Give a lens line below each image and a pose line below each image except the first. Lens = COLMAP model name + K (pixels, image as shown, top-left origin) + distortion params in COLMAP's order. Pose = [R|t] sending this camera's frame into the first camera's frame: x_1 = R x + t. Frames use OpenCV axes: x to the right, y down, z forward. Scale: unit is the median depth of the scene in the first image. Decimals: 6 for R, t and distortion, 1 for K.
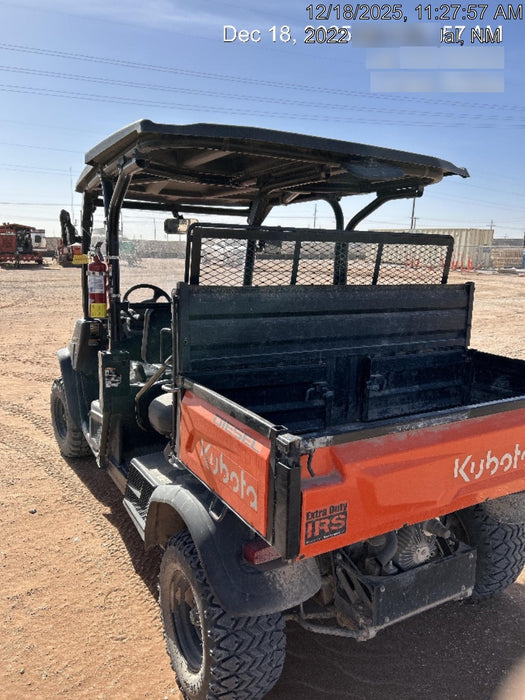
lens RADIAL K [[526.5, 0, 263.5], [0, 526.5, 352.9], [0, 0, 1]] dist [0.011209, 0.004863]
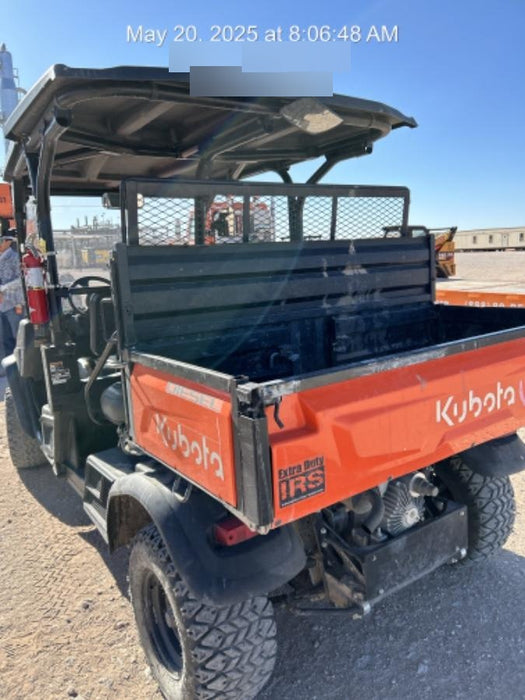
lens RADIAL K [[533.7, 0, 269.8], [0, 533.7, 349.9], [0, 0, 1]] dist [-0.001676, -0.004631]
pose [[0.992545, -0.098081, 0.072349, 0.014901], [0.099240, 0.994984, -0.012596, 0.074409], [-0.070751, 0.019682, 0.997300, 0.075648]]
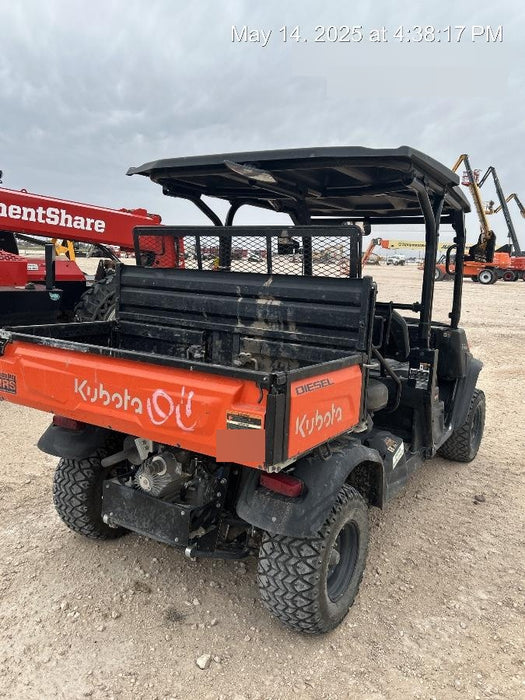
lens RADIAL K [[556.5, 0, 270.5], [0, 556.5, 350.2], [0, 0, 1]] dist [0.008510, 0.001870]
pose [[0.474614, 0.123307, -0.871514, 1.460961], [-0.197997, 0.979719, 0.030790, -0.014663], [0.857636, 0.157944, 0.489402, 0.550761]]
